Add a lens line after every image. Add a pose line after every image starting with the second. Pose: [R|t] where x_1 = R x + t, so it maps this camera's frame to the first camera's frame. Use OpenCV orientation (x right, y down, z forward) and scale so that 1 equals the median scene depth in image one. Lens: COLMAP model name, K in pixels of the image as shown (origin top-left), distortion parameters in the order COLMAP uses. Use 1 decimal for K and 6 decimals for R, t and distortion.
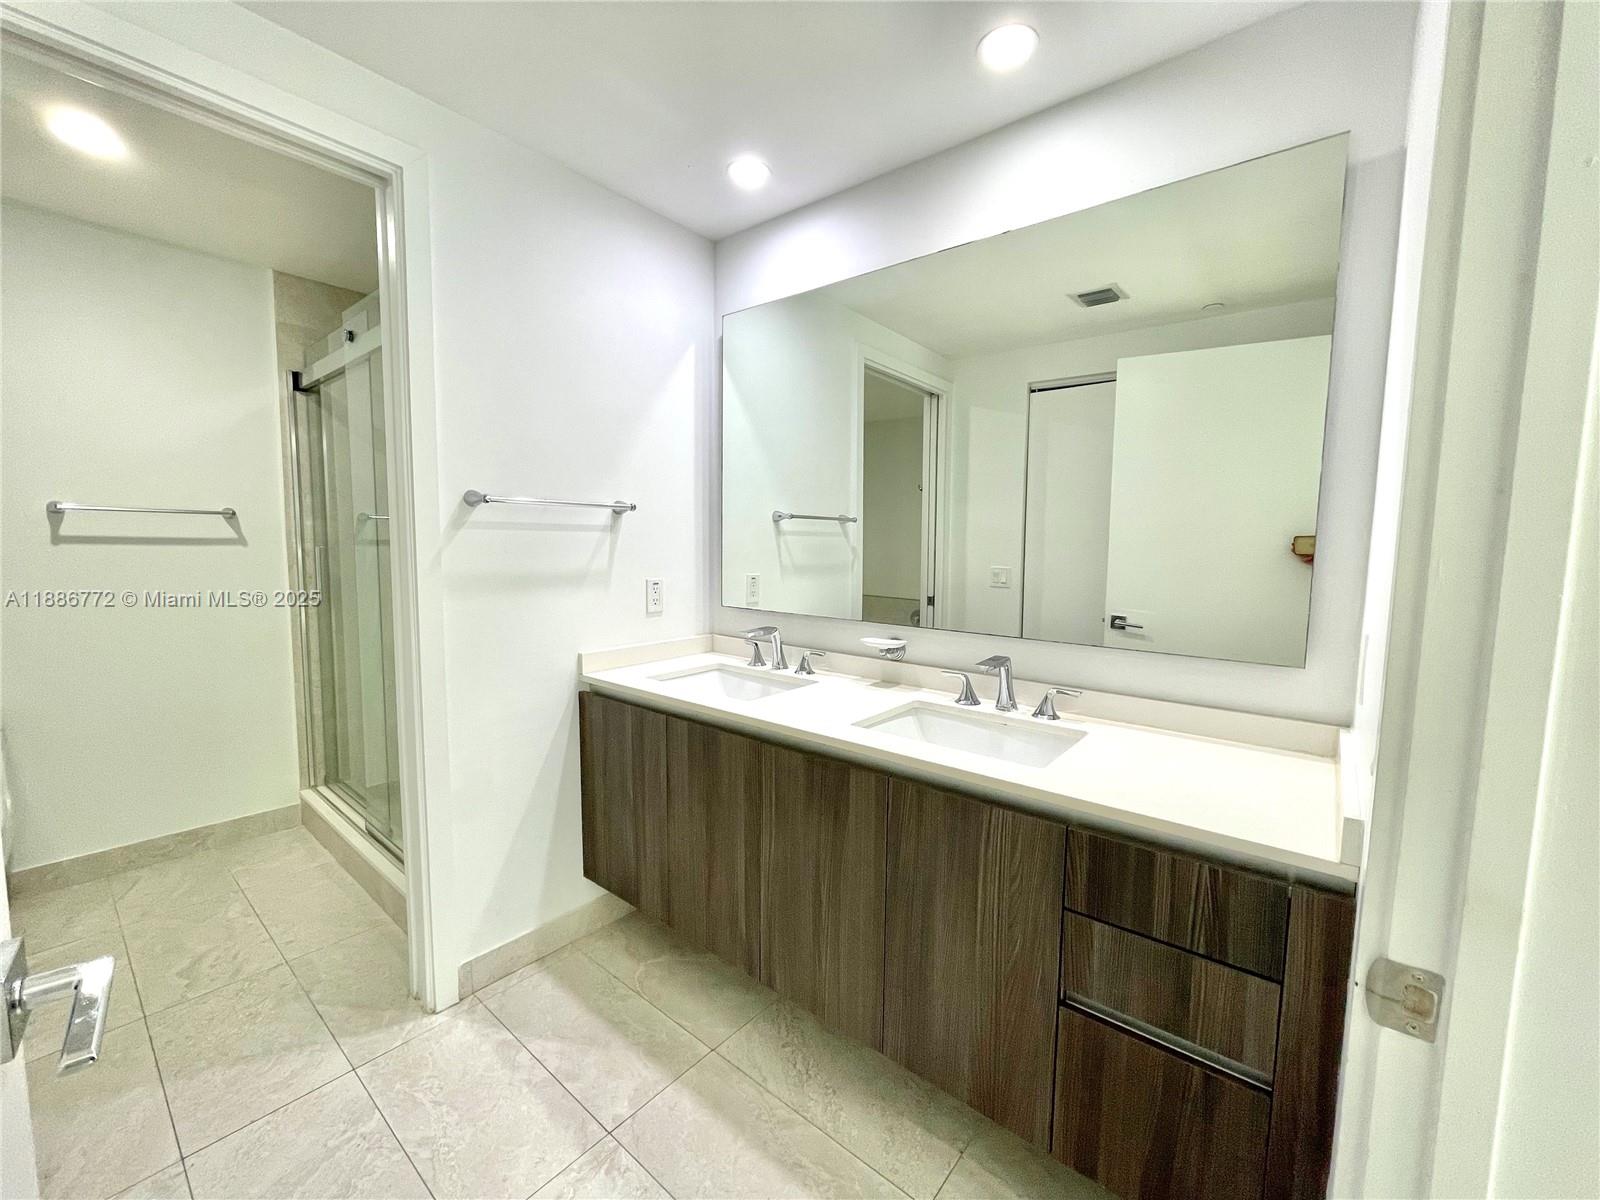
lens RADIAL K [[644.5, 0, 796.5], [0, 644.5, 599.1], [0, 0, 1]] dist [-0.002861, 0.000043]
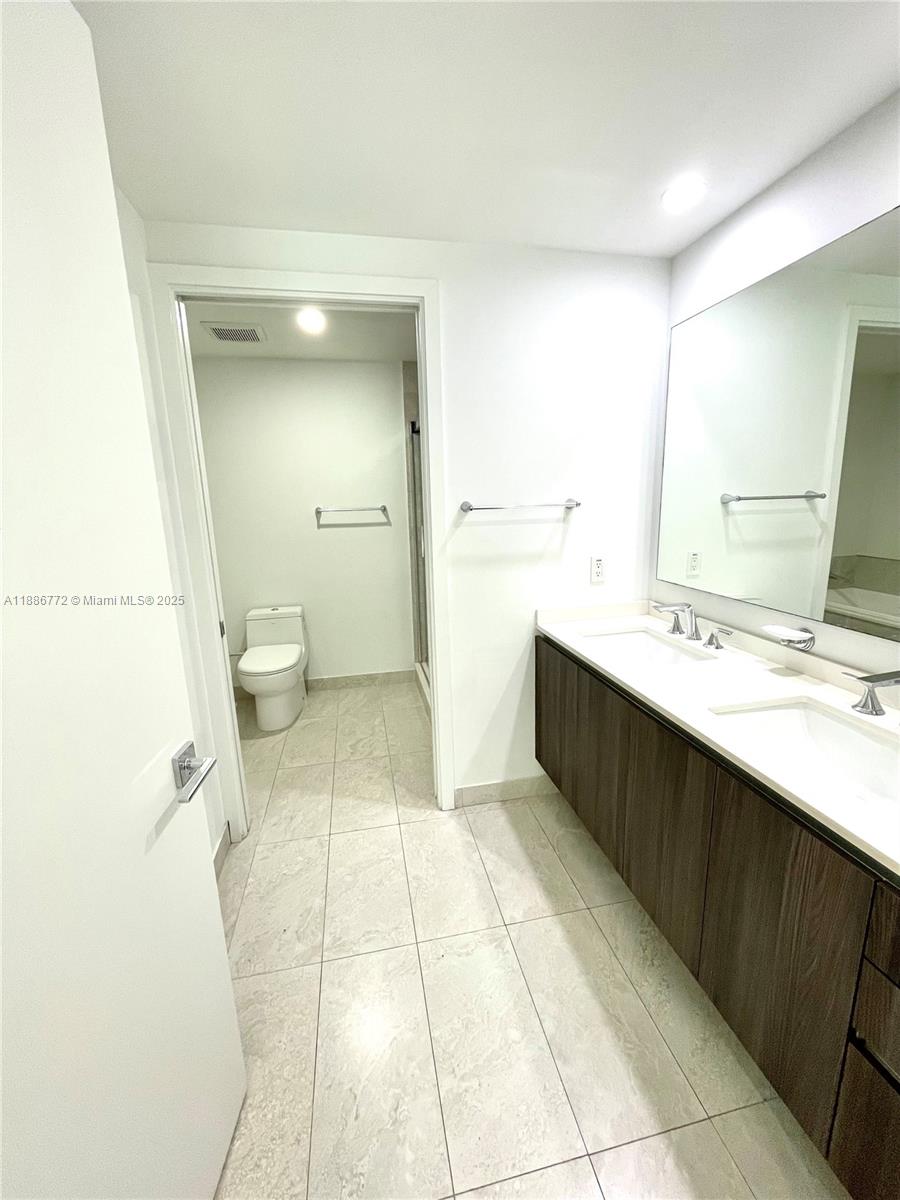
lens RADIAL K [[483.3, 0, 450.3], [0, 483.3, 601.0], [0, 0, 1]] dist [-0.002861, 0.000043]
pose [[0.776551, 0.094940, -0.622860, 0.185028], [-0.016573, 0.991318, 0.130440, -0.073648], [0.629837, -0.090971, 0.771382, 0.055532]]
